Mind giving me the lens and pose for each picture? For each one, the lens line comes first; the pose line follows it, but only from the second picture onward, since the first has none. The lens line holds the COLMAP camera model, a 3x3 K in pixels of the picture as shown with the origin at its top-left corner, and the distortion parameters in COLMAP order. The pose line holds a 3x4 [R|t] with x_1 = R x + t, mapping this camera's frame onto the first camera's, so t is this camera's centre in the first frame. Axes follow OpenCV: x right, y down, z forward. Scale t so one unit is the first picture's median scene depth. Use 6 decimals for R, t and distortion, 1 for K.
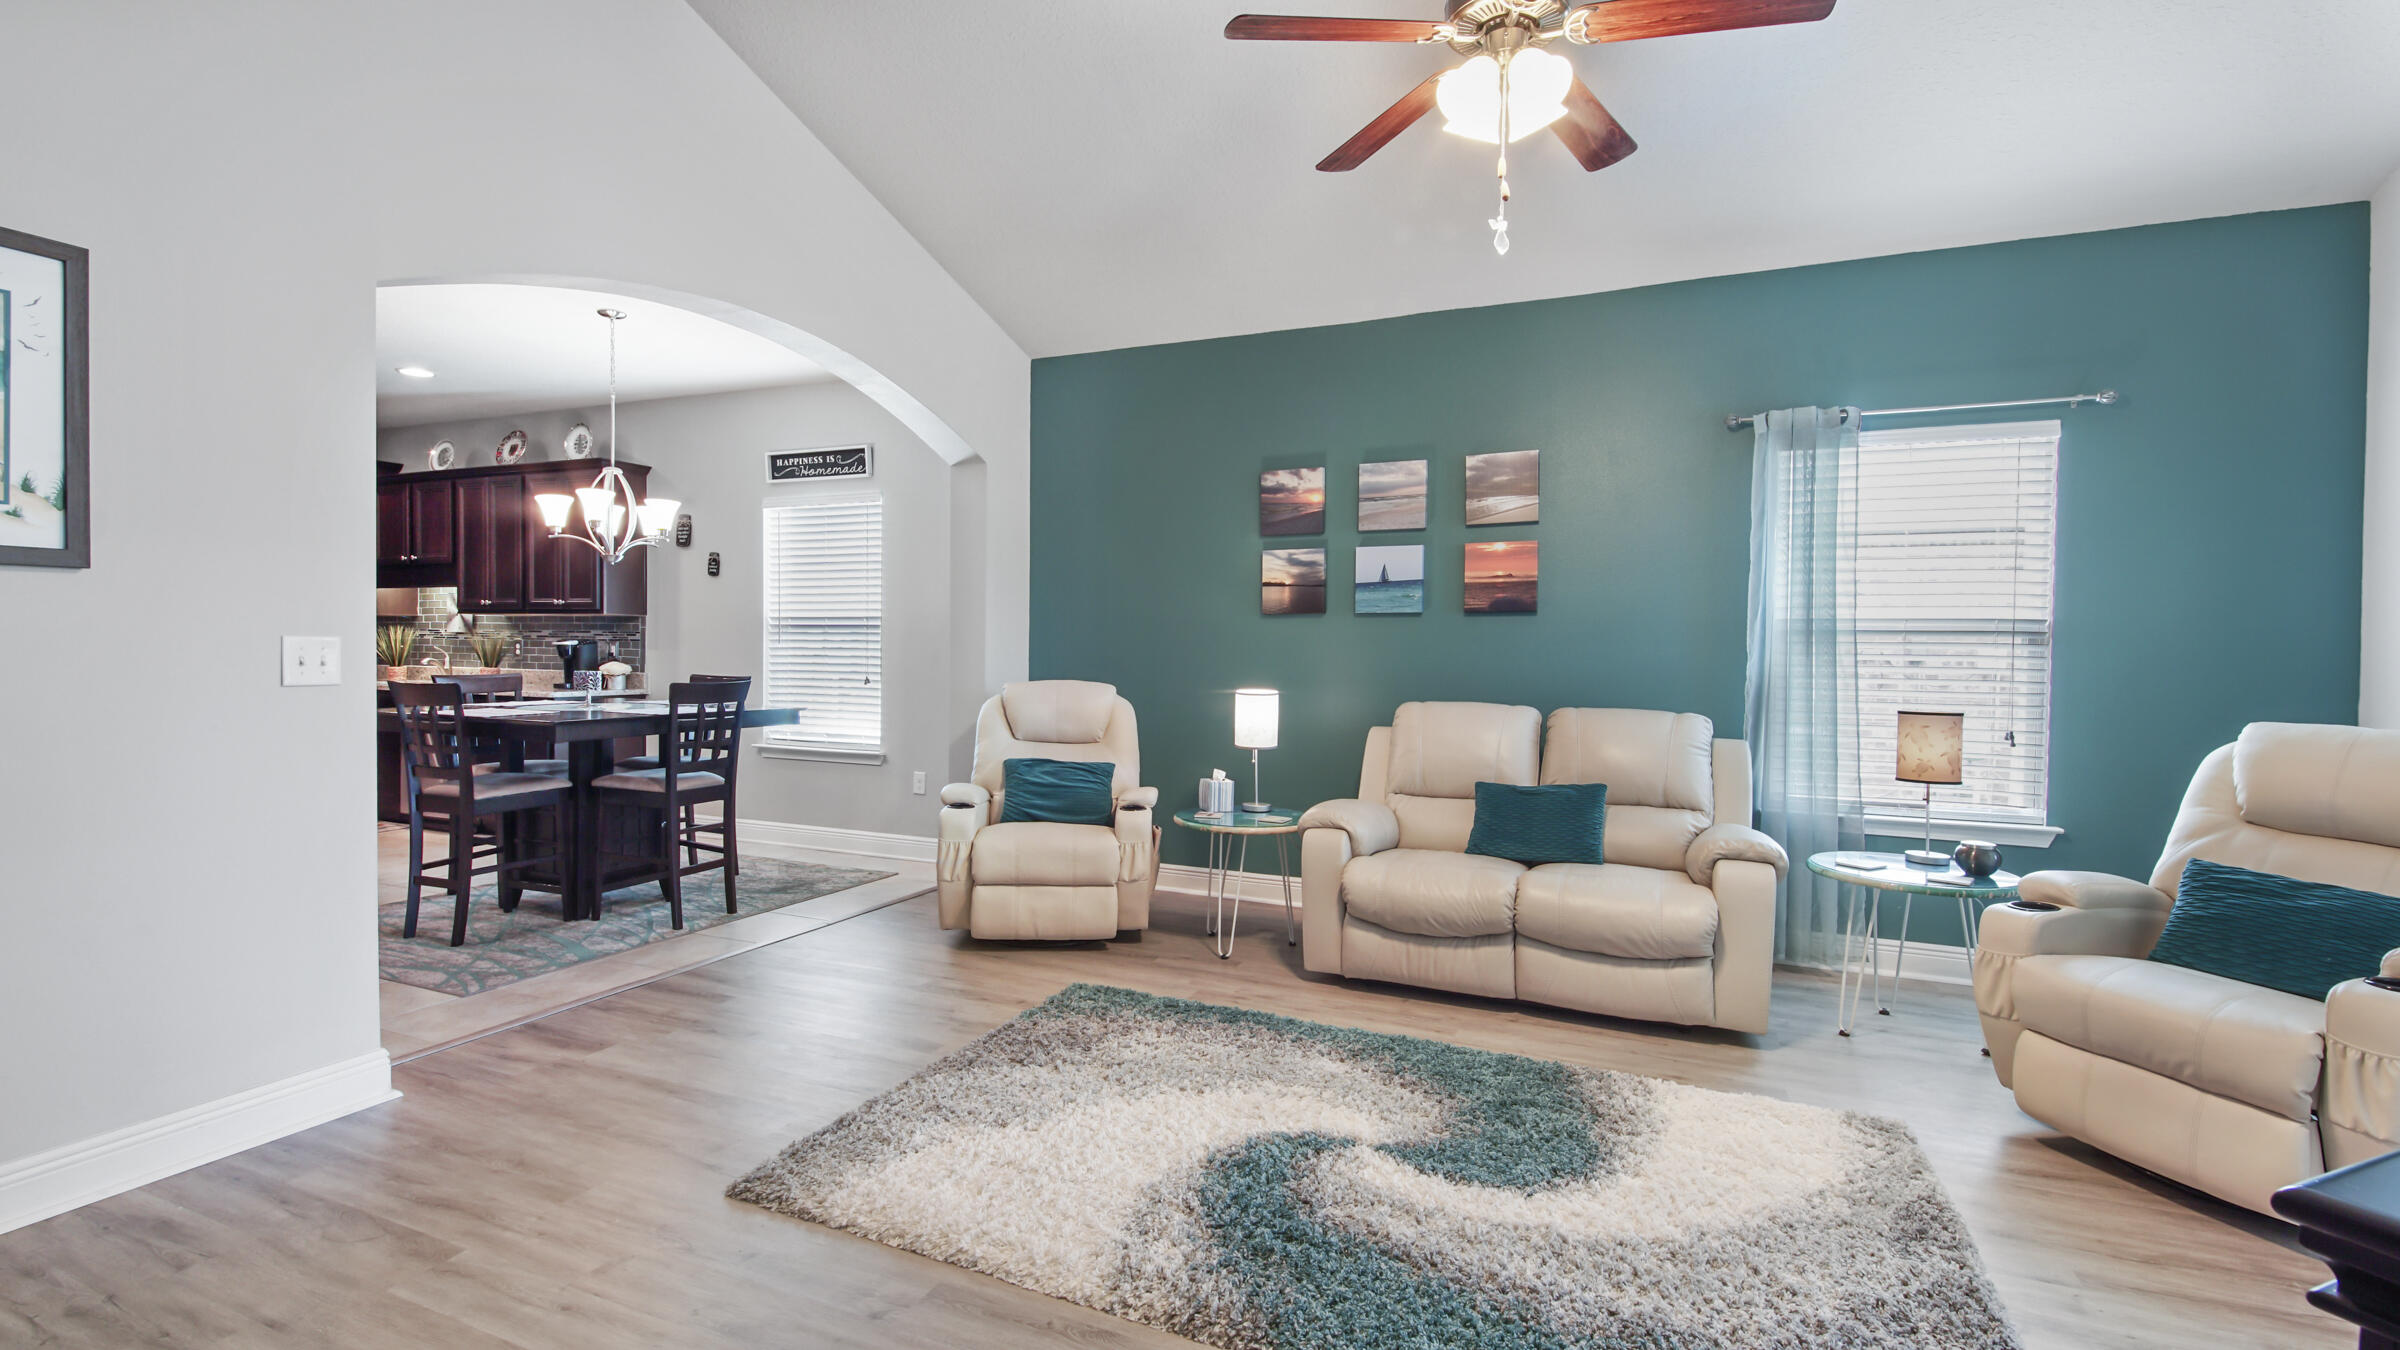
lens RADIAL K [[1076.4, 0, 1182.1], [0, 1076.4, 669.5], [0, 0, 1]] dist [0.026017, -0.010197]
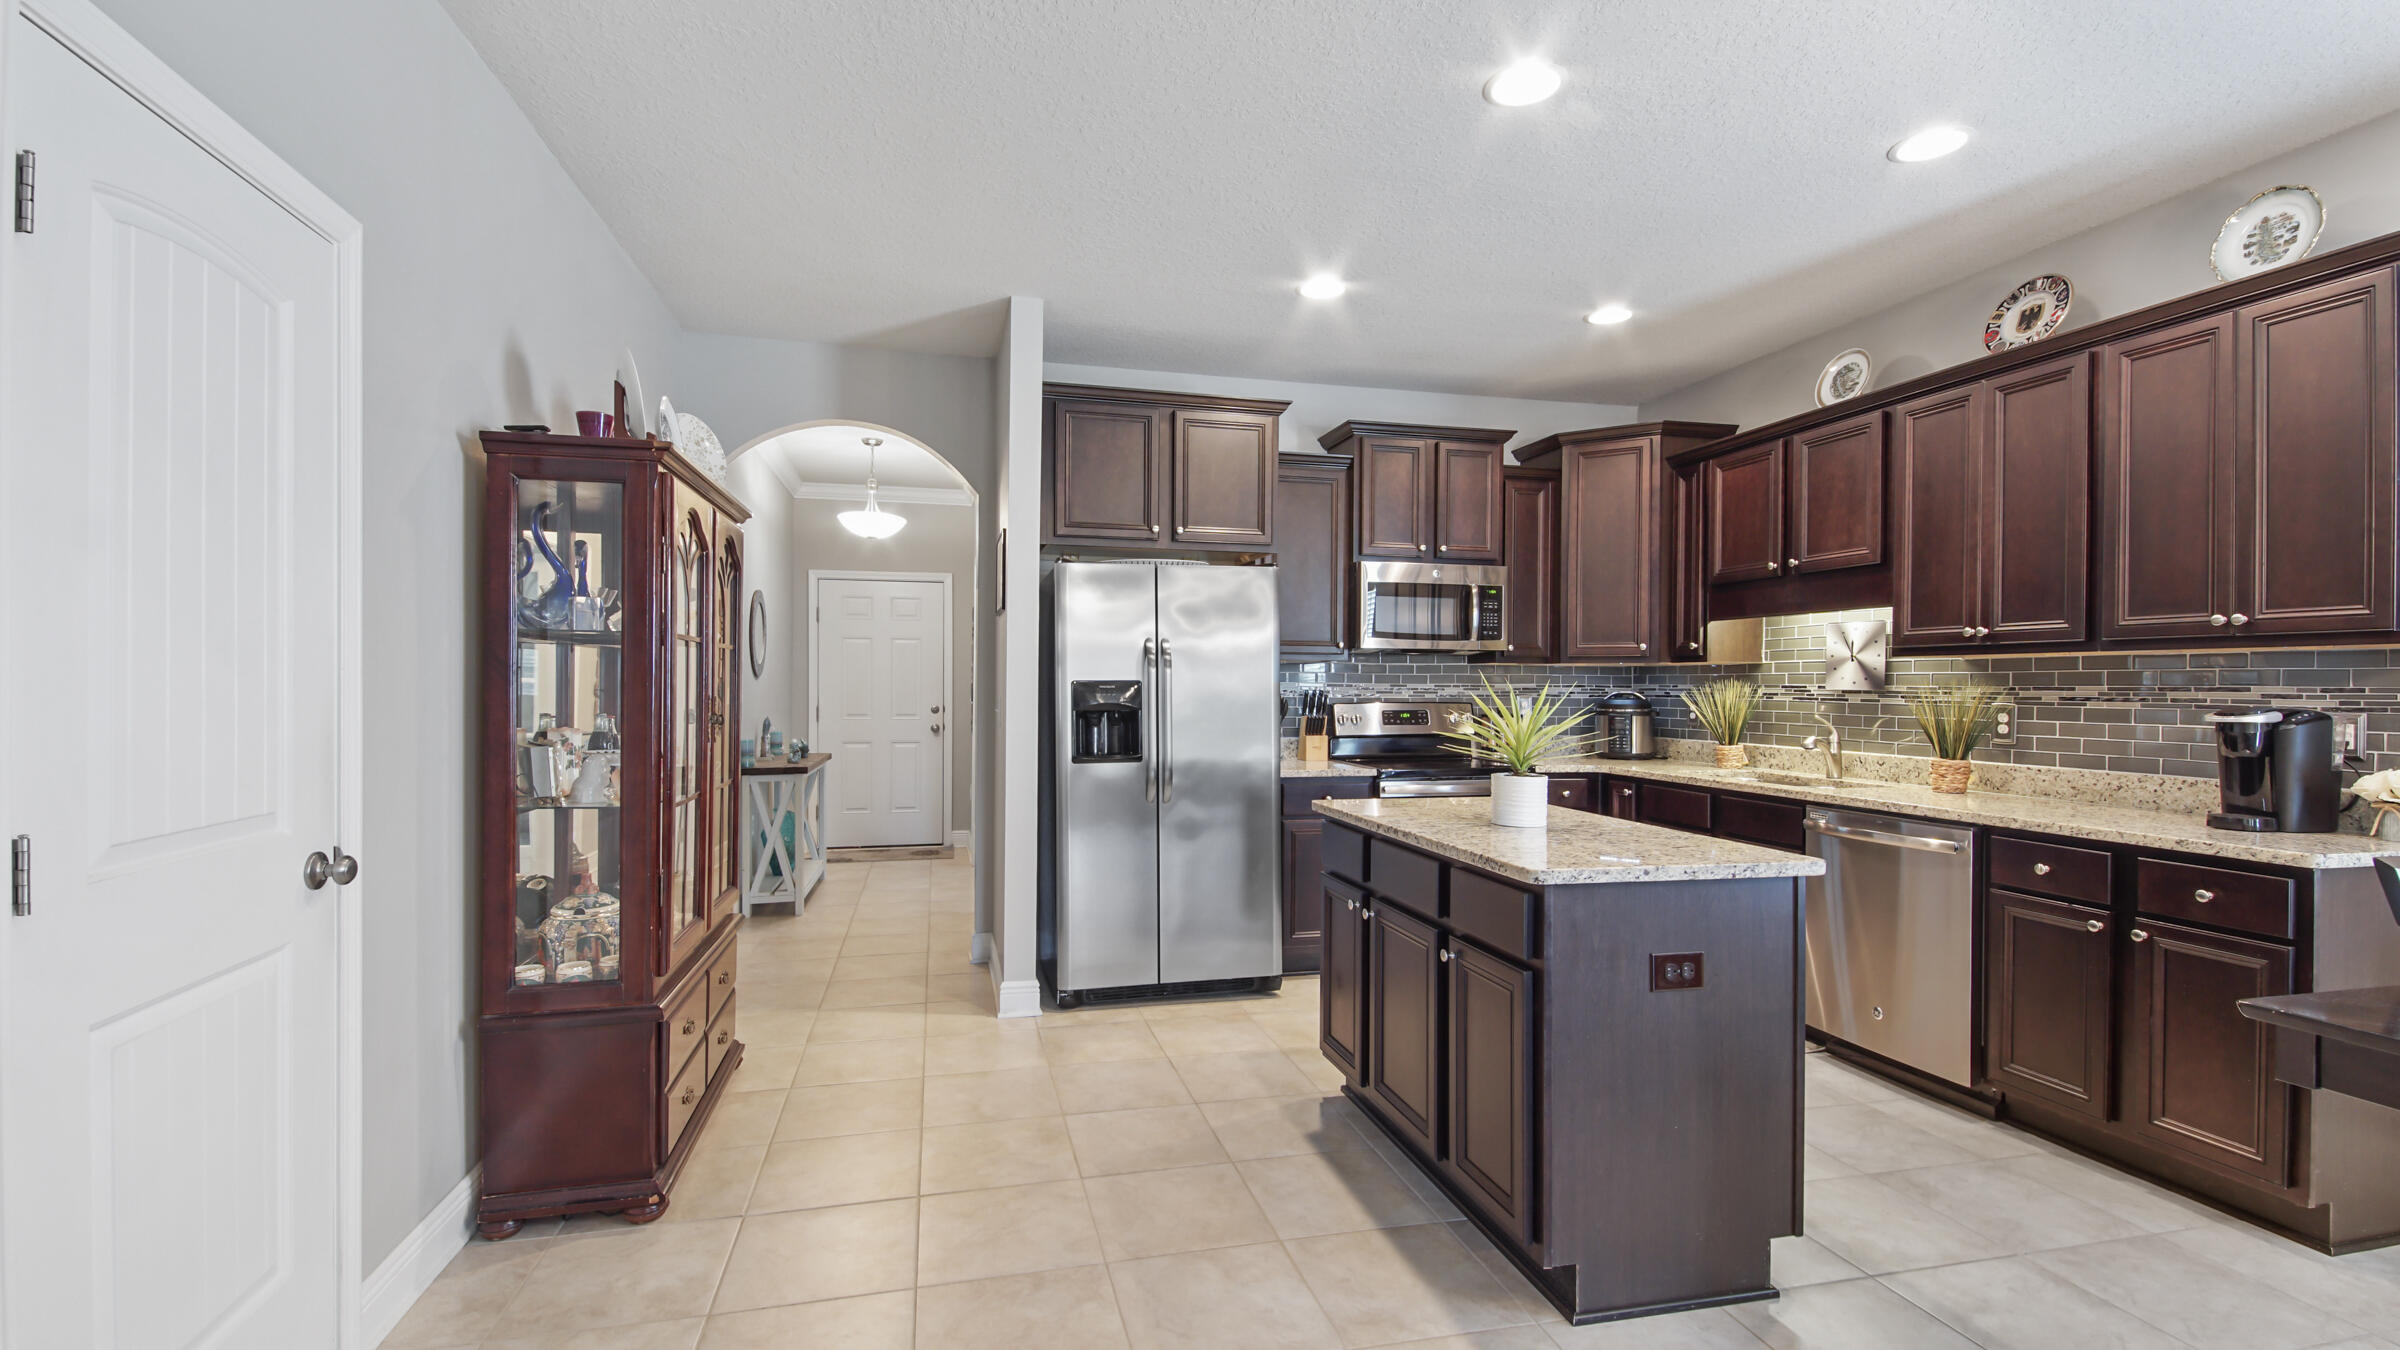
lens RADIAL K [[1076.4, 0, 1195.8], [0, 1076.4, 690.6], [0, 0, 1]] dist [0.026017, -0.010197]
pose [[0.613670, -0.005014, -0.789547, -0.513631], [-0.011587, 0.999815, -0.015355, -0.025513], [0.789478, 0.018572, 0.613498, 0.454709]]
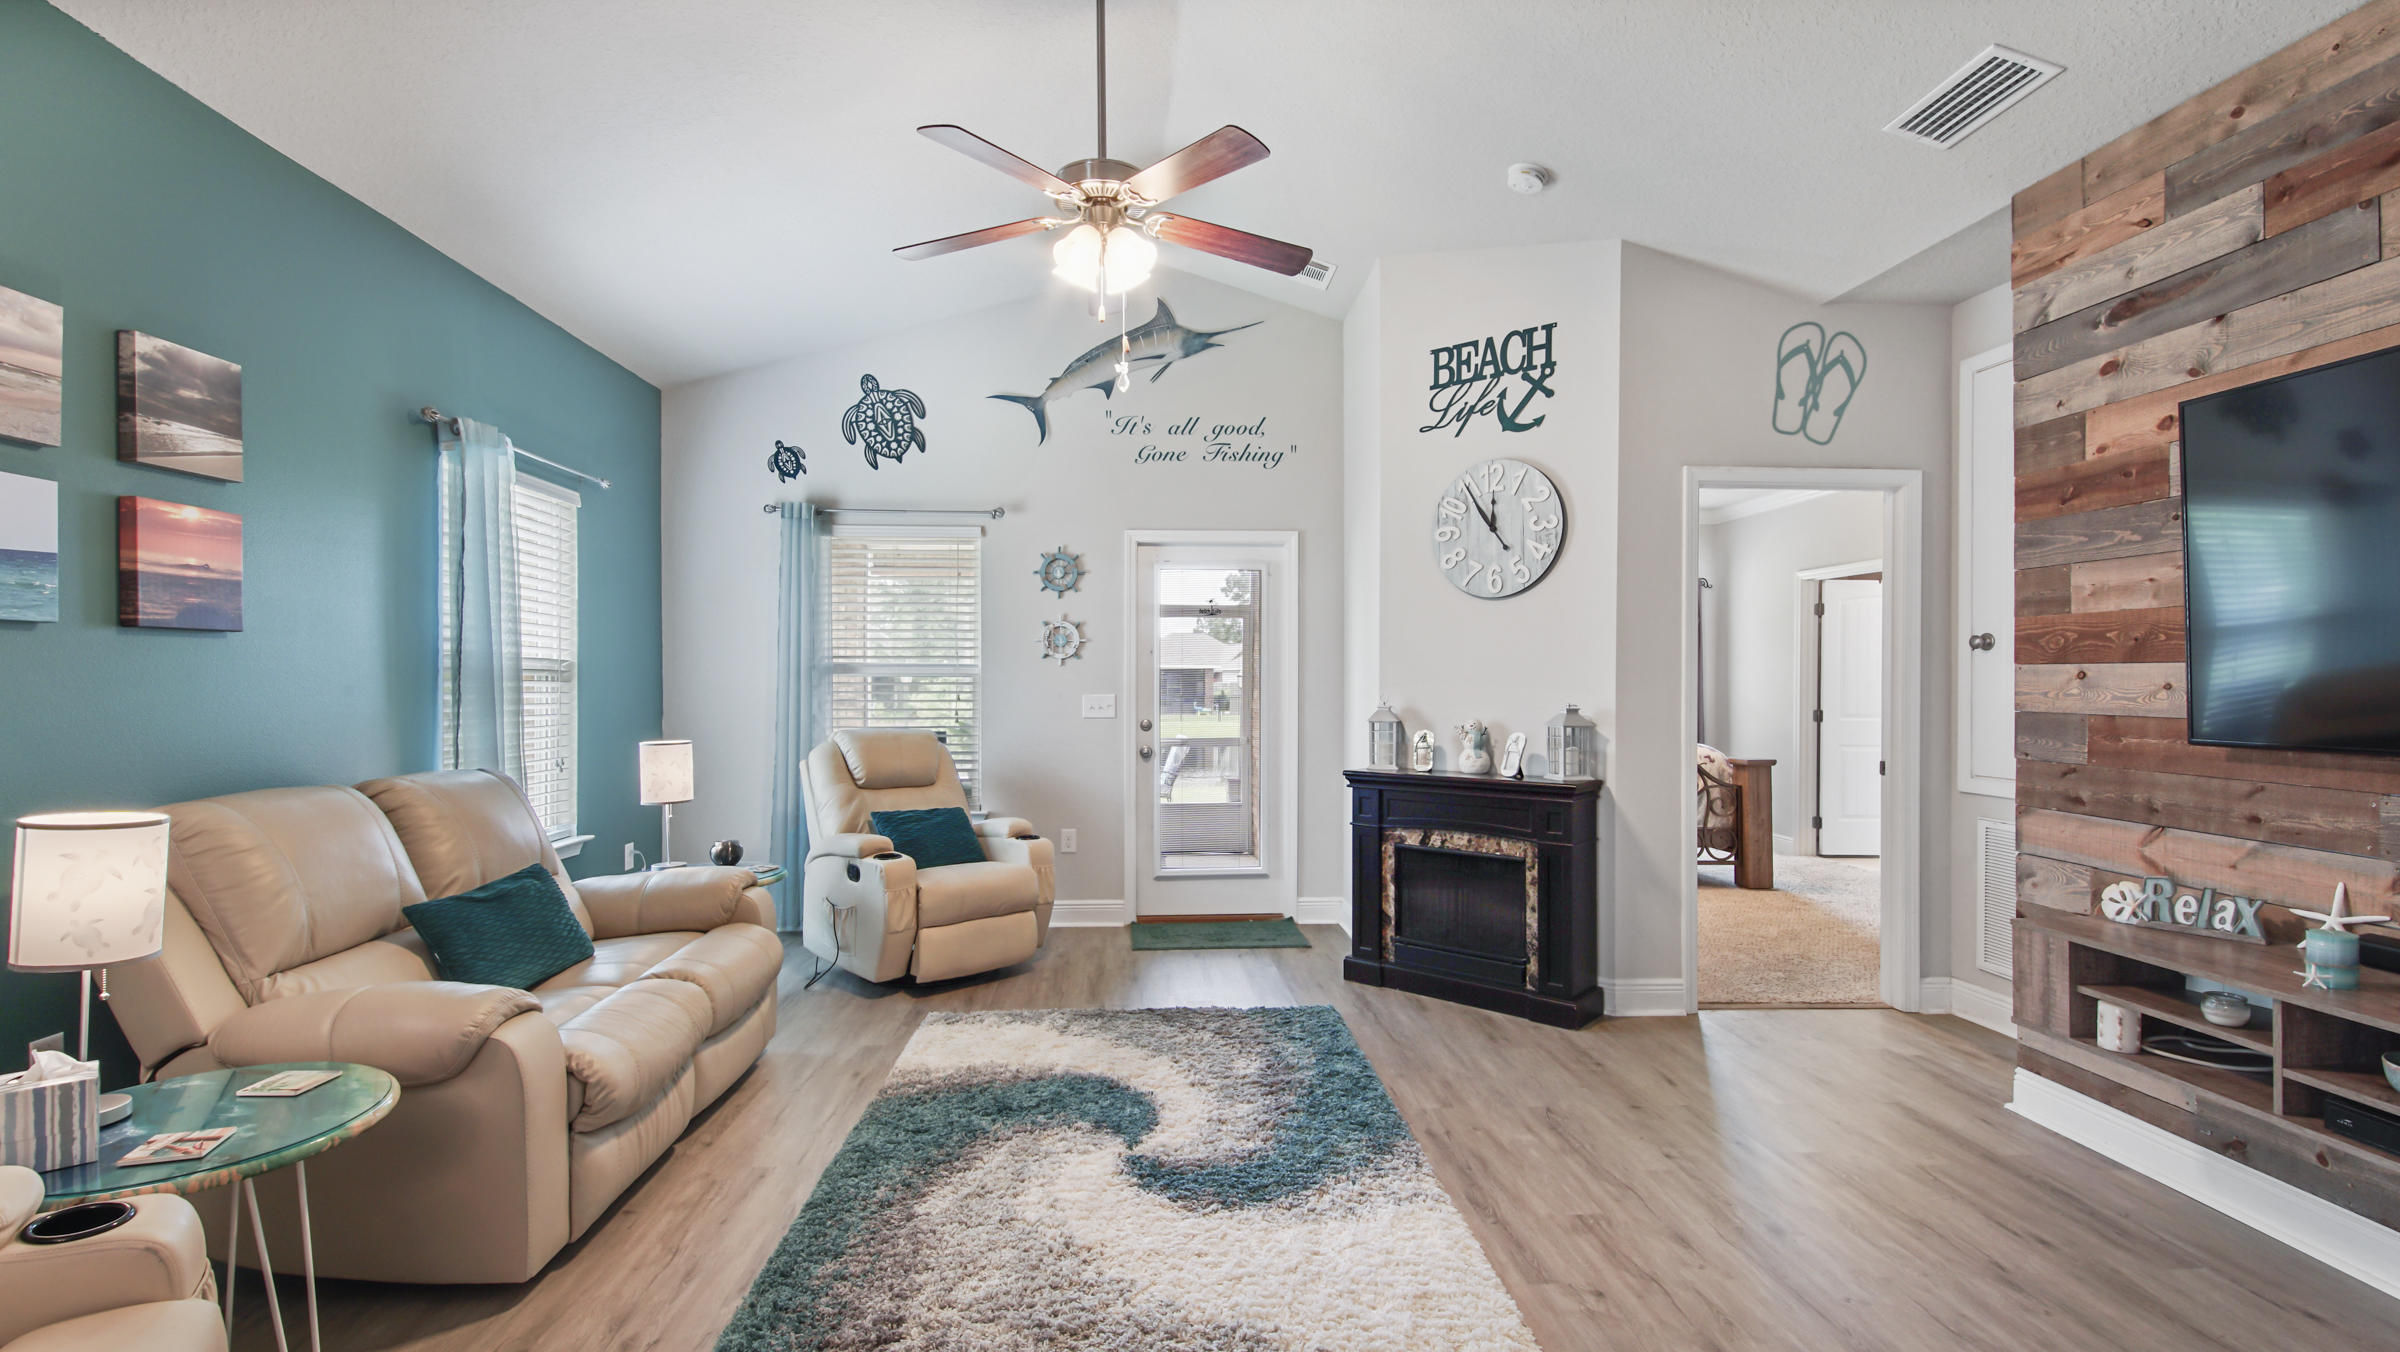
lens RADIAL K [[1076.4, 0, 1197.8], [0, 1076.4, 678.7], [0, 0, 1]] dist [0.026017, -0.010197]
pose [[-0.473144, -0.009847, 0.880930, -0.336621], [0.006026, 0.999878, 0.014413, -0.023985], [-0.880964, 0.012128, -0.473027, 0.590381]]
